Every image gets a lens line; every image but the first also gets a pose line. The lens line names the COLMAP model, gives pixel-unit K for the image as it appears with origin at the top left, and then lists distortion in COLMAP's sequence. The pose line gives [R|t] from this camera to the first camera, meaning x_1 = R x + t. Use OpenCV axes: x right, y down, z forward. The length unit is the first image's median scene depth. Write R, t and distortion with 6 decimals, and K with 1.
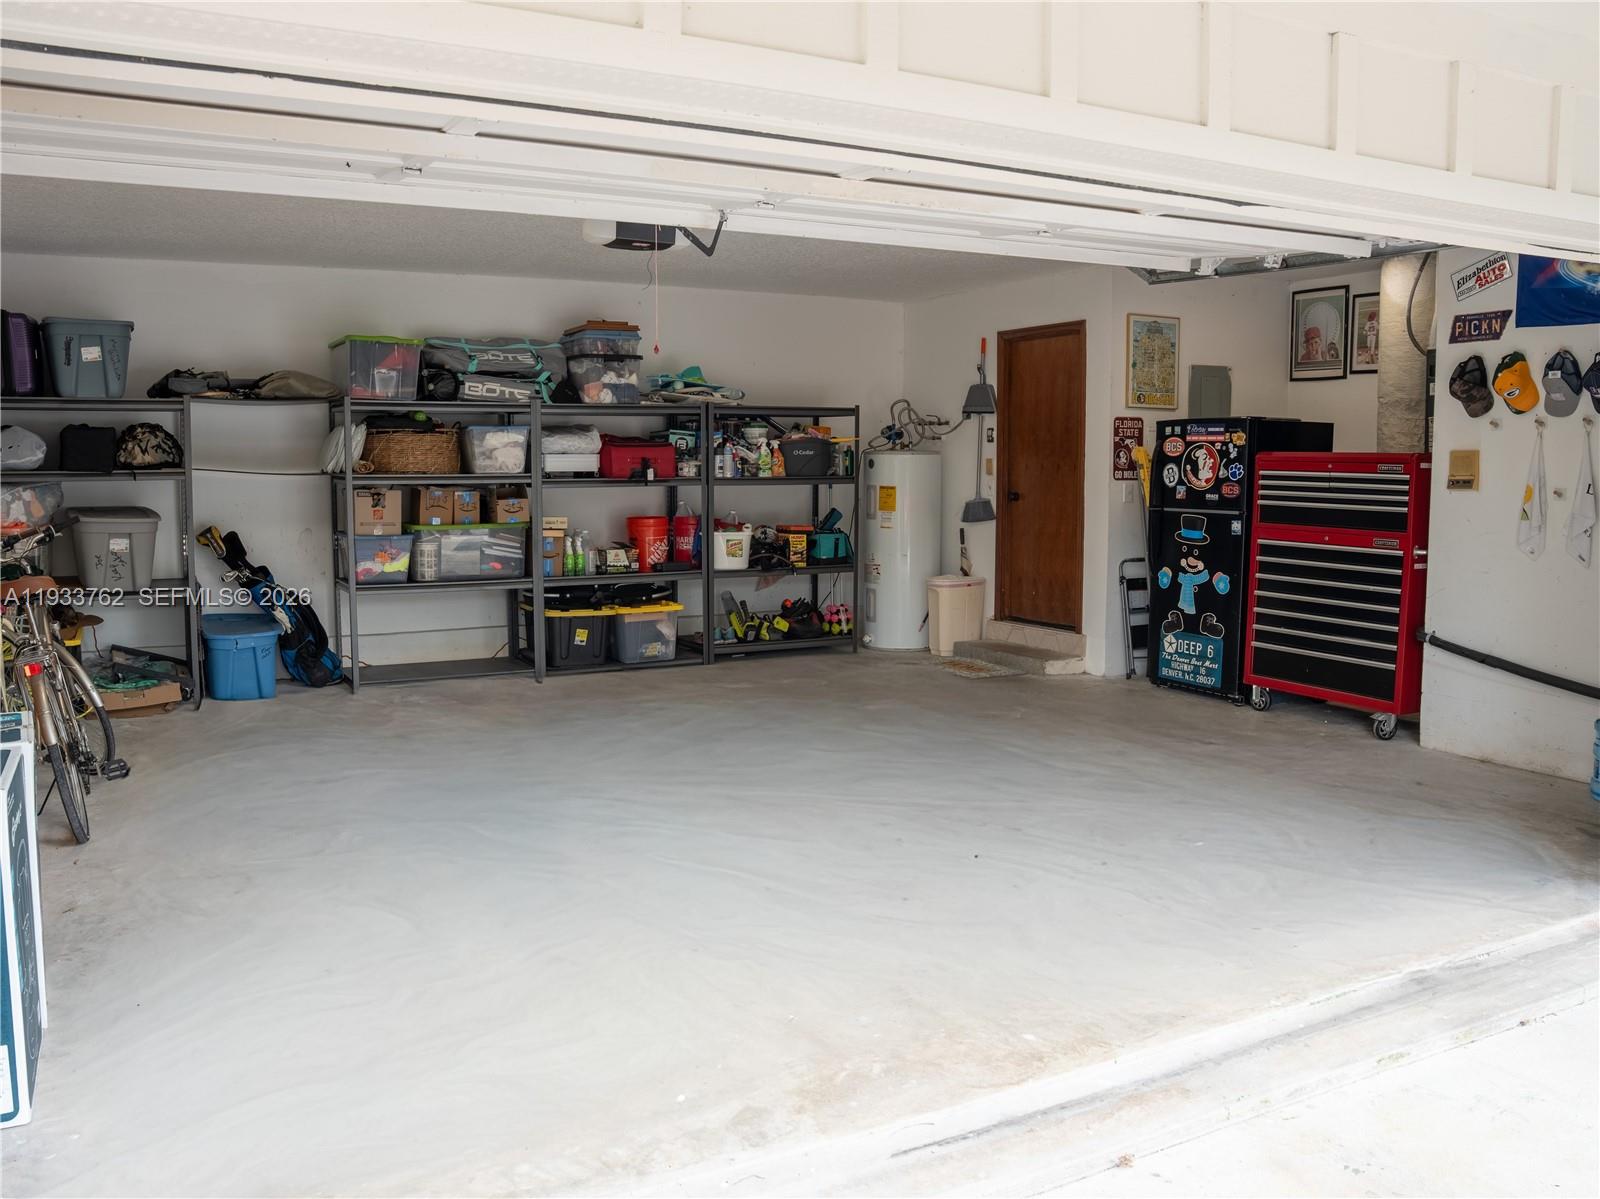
lens RADIAL K [[1382.2, 0, 800.0], [0, 1382.2, 599.5], [0, 0, 1]] dist [-0.133006, 0.006062]
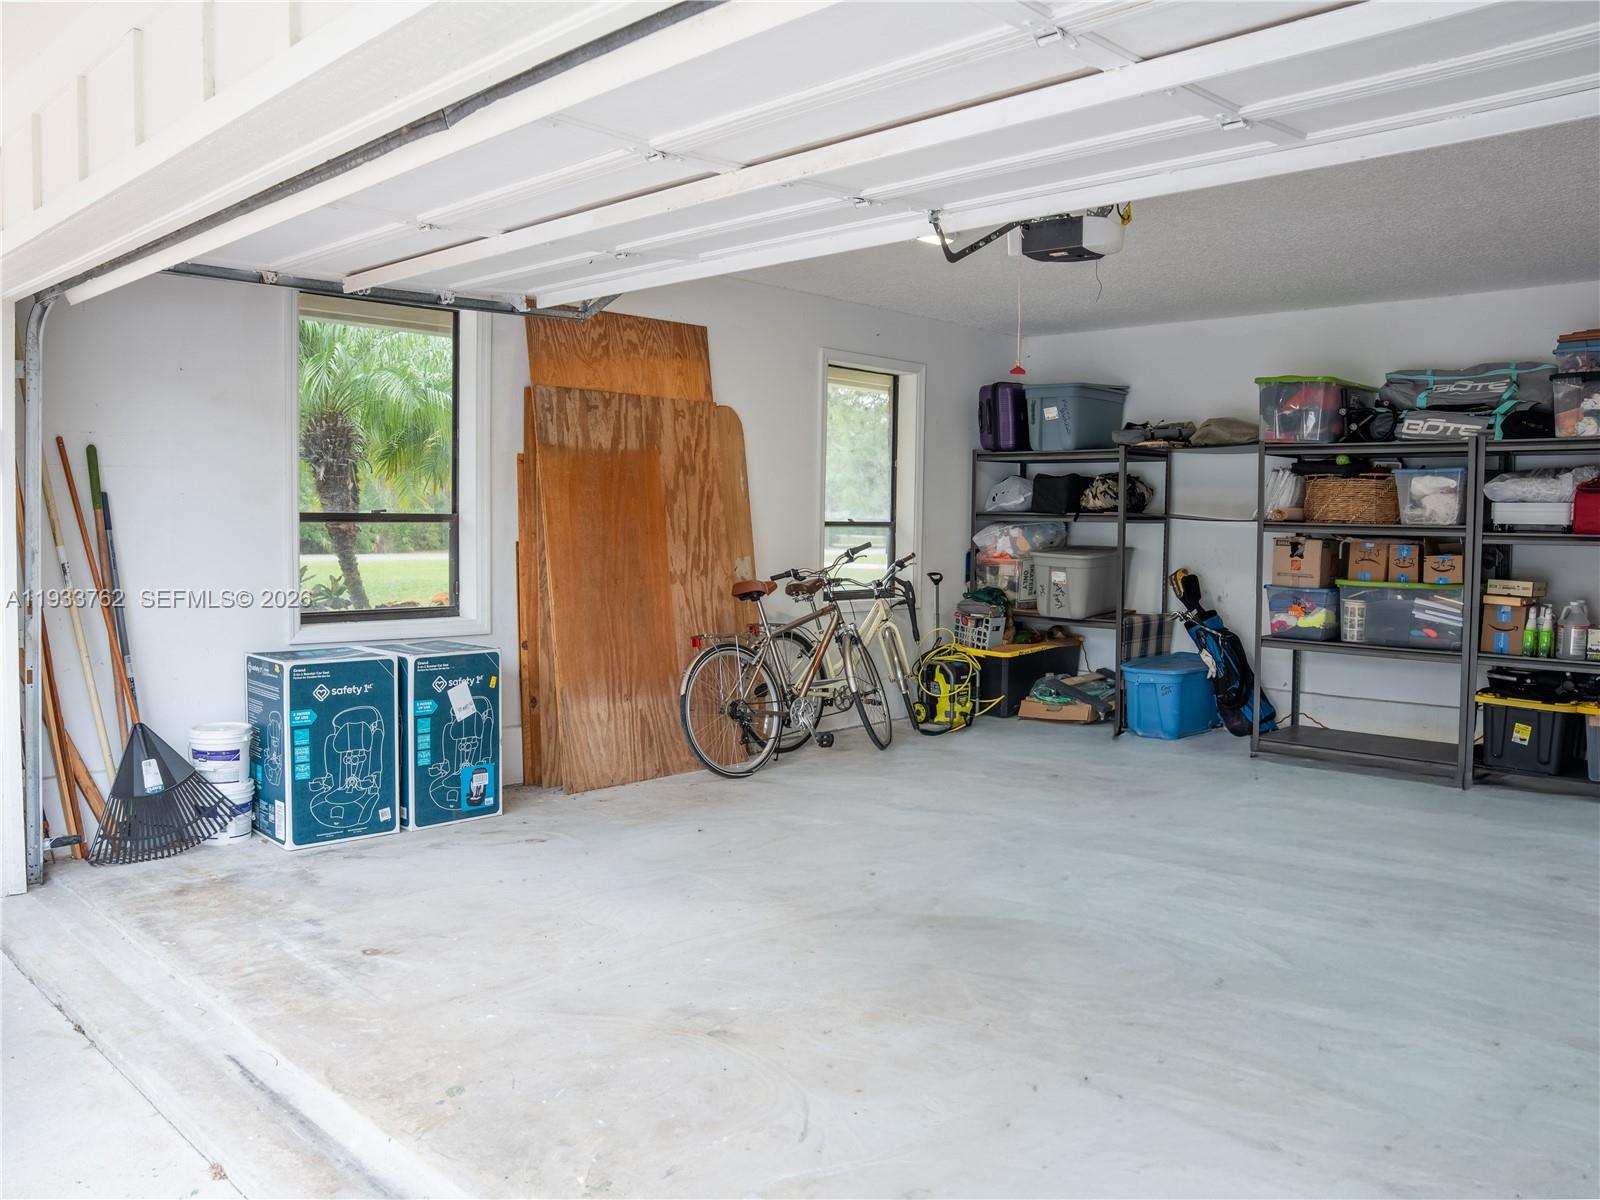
lens RADIAL K [[1322.6, 0, 800.0], [0, 1322.6, 600.0], [0, 0, 1]] dist [-0.099784, 0.004871]
pose [[0.247237, 0.056050, -0.967333, 0.477559], [-0.110761, 0.993417, 0.029252, -0.026584], [0.962604, 0.099910, 0.251817, 0.444003]]
